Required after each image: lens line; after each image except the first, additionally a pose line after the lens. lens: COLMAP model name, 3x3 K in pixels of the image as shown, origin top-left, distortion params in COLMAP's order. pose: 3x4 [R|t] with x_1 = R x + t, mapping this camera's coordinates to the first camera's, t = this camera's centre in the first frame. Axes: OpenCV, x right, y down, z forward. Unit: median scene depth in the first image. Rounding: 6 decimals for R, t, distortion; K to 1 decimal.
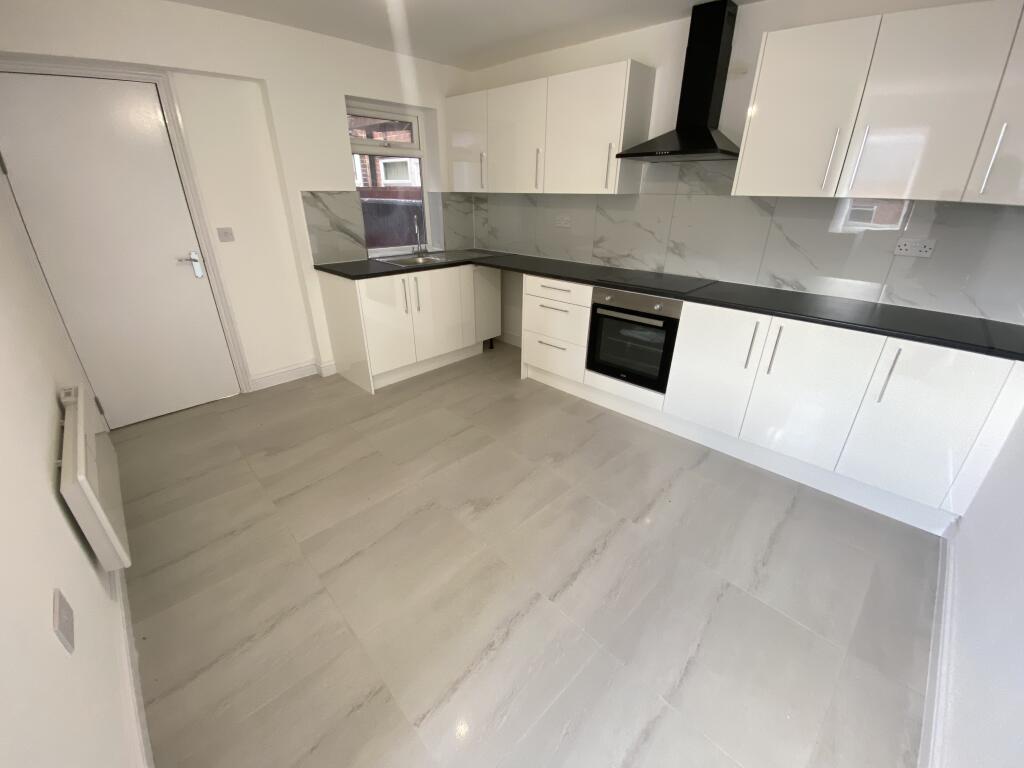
lens RADIAL K [[433.4, 0, 512.0], [0, 433.4, 384.0], [0, 0, 1]] dist [0.000758, -0.000061]
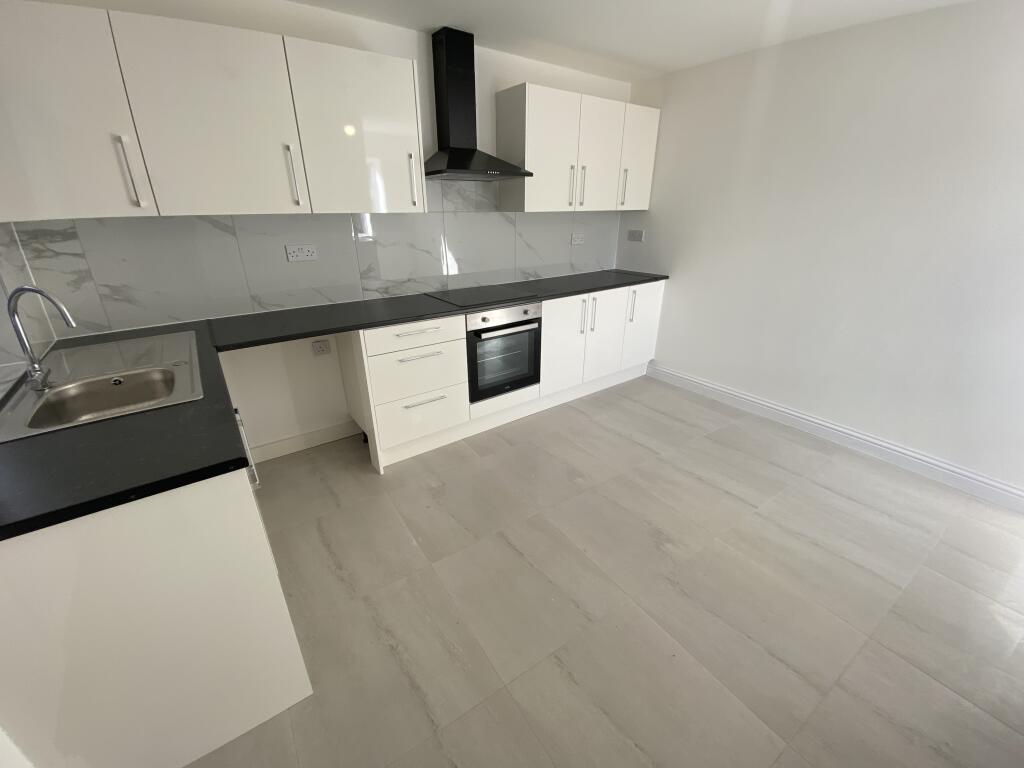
lens RADIAL K [[413.5, 0, 512.0], [0, 413.5, 384.0], [0, 0, 1]] dist [-0.000908, -0.012116]
pose [[0.165807, -0.386945, 0.907073, -0.630506], [0.405361, 0.865248, 0.295005, -0.314364], [-0.898994, 0.318778, 0.300317, 0.704720]]
